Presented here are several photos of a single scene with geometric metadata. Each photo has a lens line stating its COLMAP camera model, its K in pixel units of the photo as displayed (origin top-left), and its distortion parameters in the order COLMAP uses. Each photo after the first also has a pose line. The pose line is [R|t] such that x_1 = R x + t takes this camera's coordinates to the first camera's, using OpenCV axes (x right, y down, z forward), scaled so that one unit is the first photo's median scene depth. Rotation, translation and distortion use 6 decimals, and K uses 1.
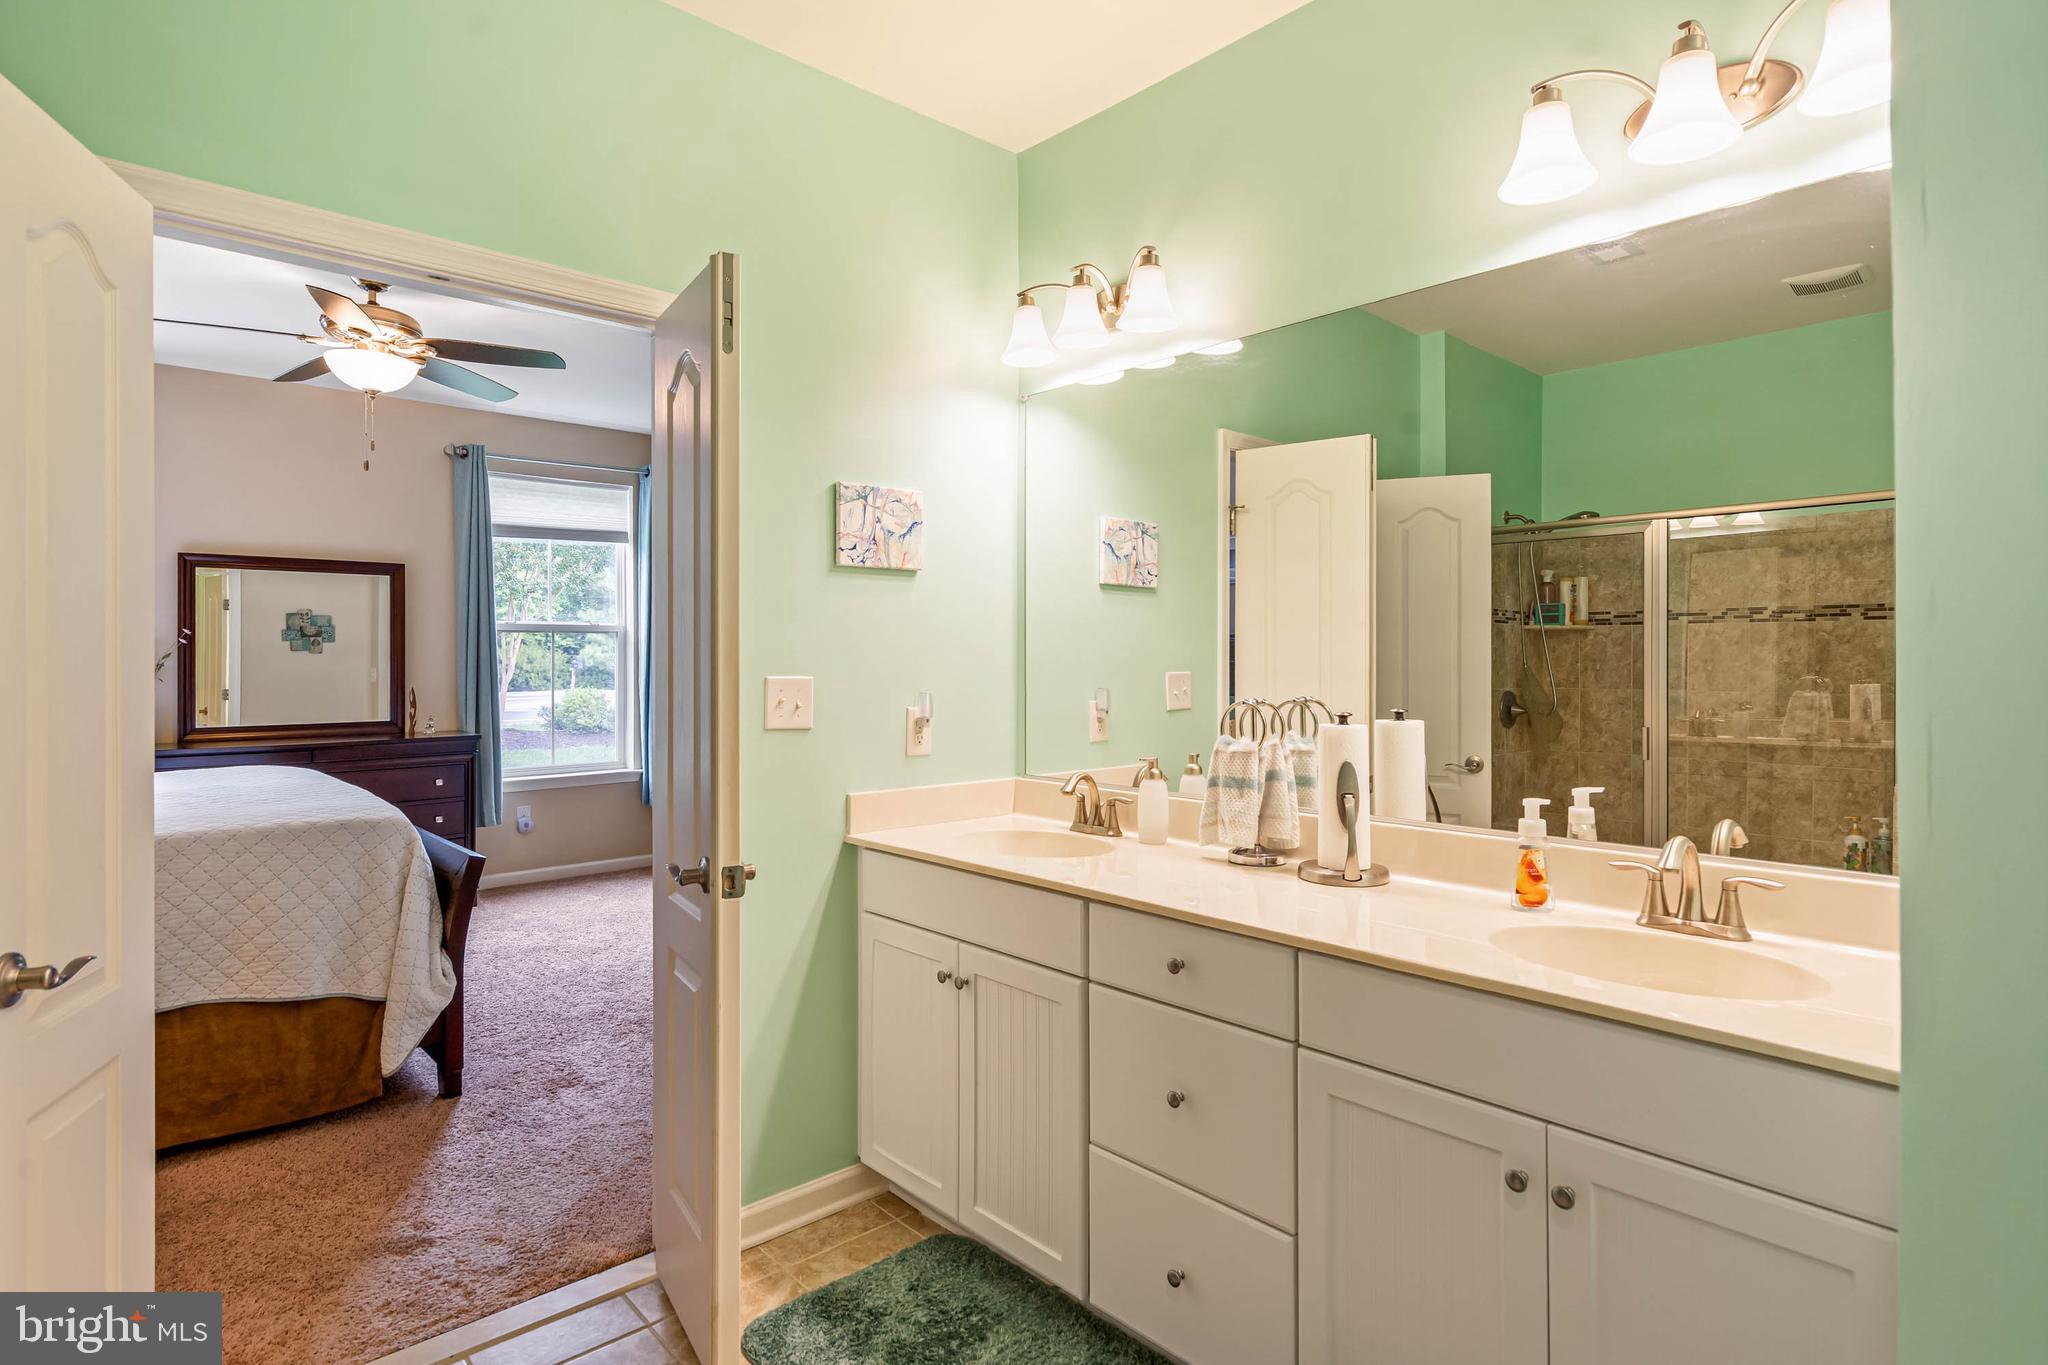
lens RADIAL K [[1070.2, 0, 1026.3], [0, 1070.2, 653.2], [0, 0, 1]] dist [0.000913, 0.000078]
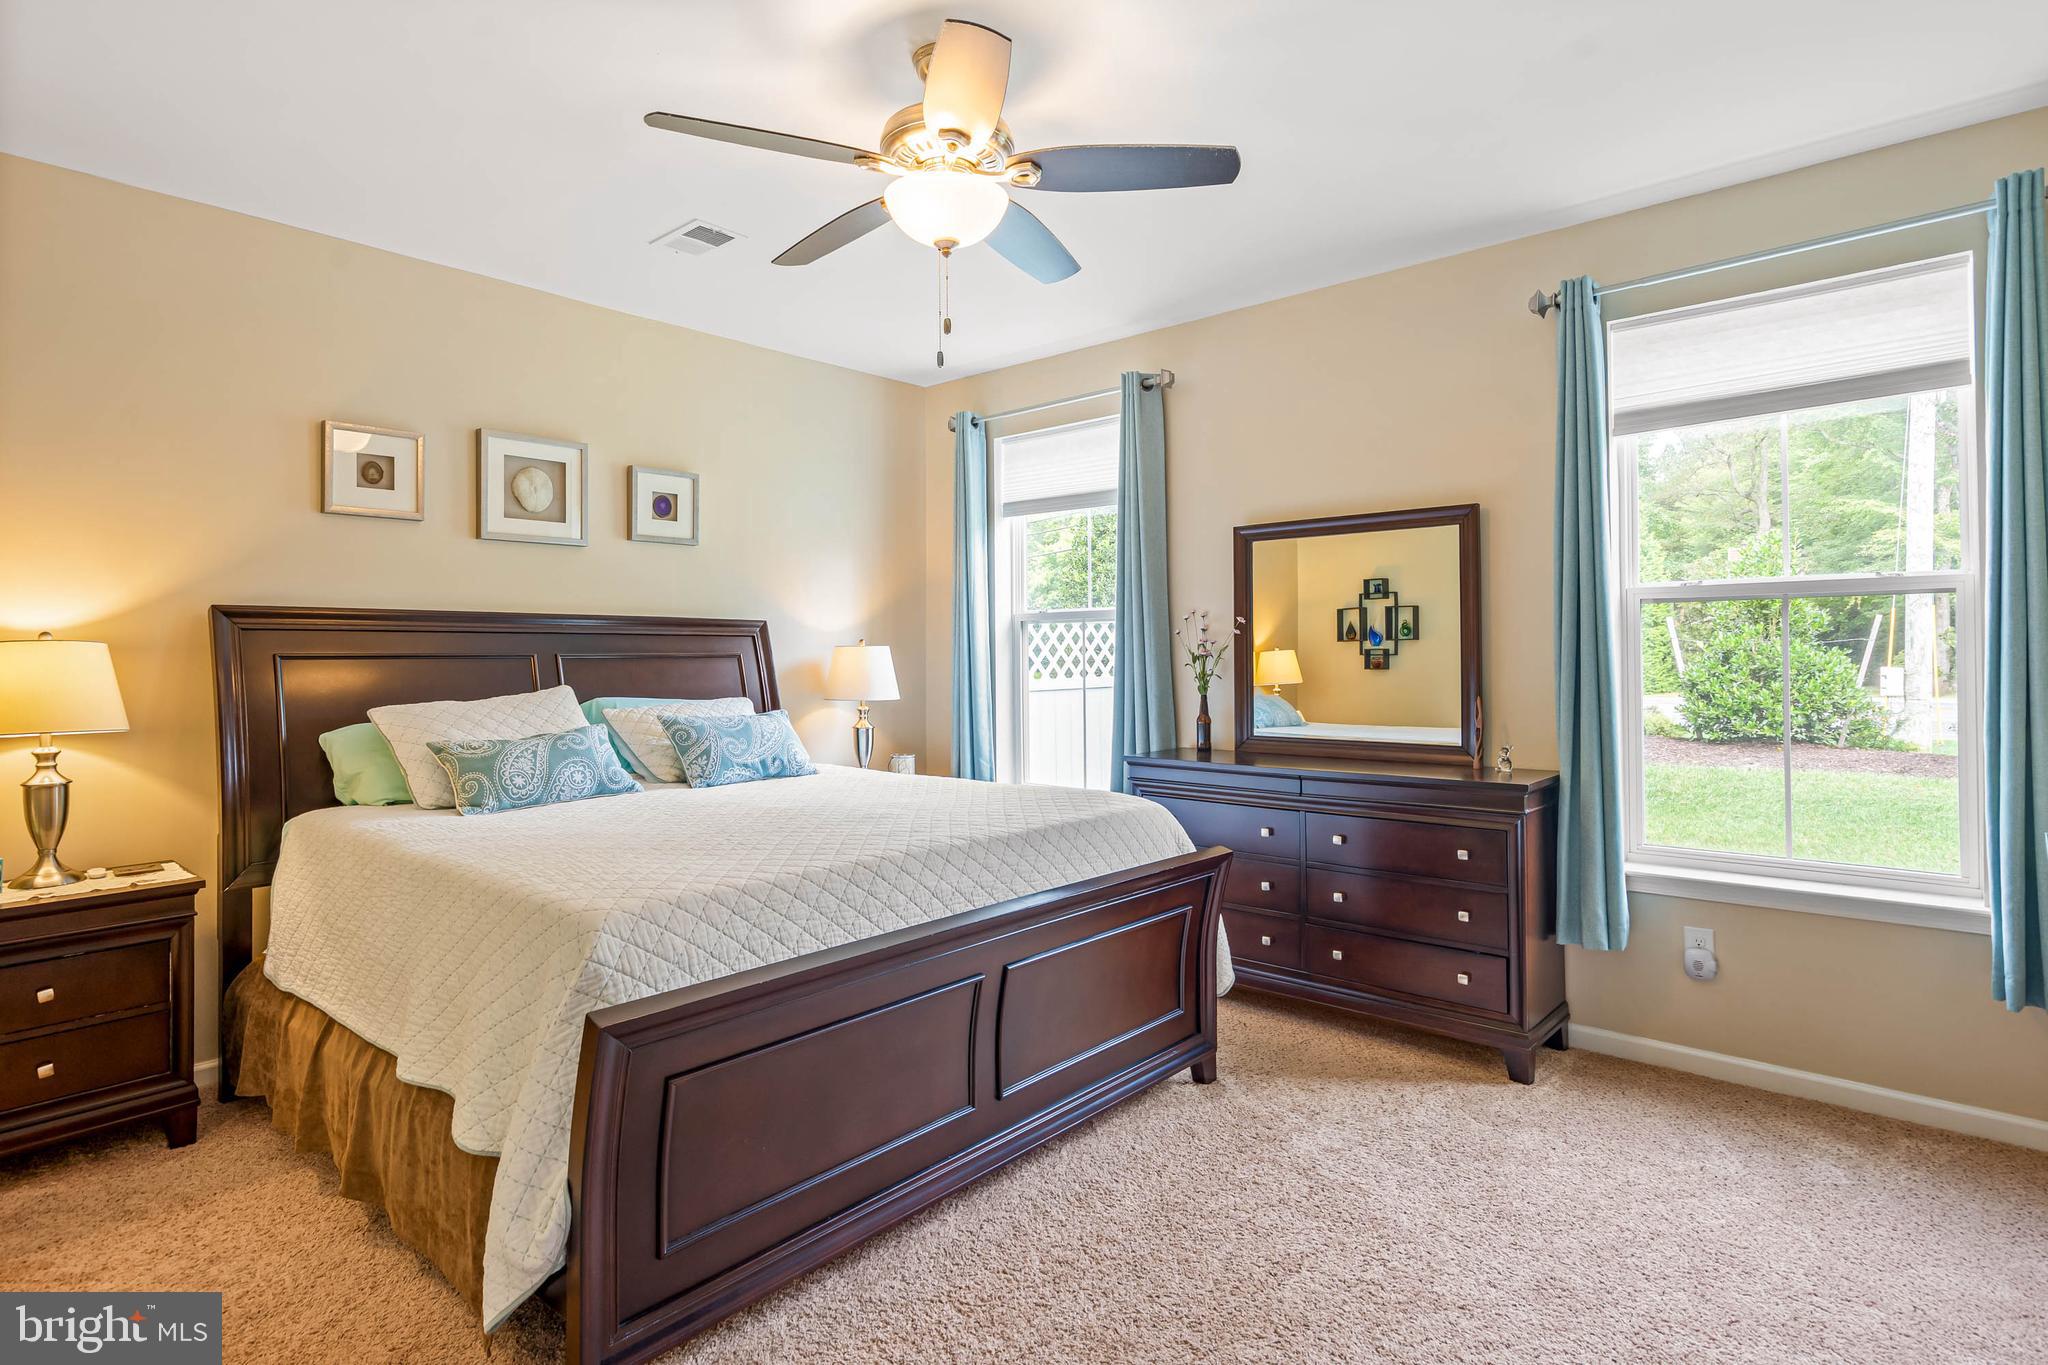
lens RADIAL K [[1070.2, 0, 1026.3], [0, 1070.2, 653.2], [0, 0, 1]] dist [0.000913, 0.000078]
pose [[0.101590, 0.000234, -0.994826, 0.029324], [0.011859, 0.999929, 0.001446, 0.002068], [0.994756, -0.011945, 0.101580, 0.664986]]
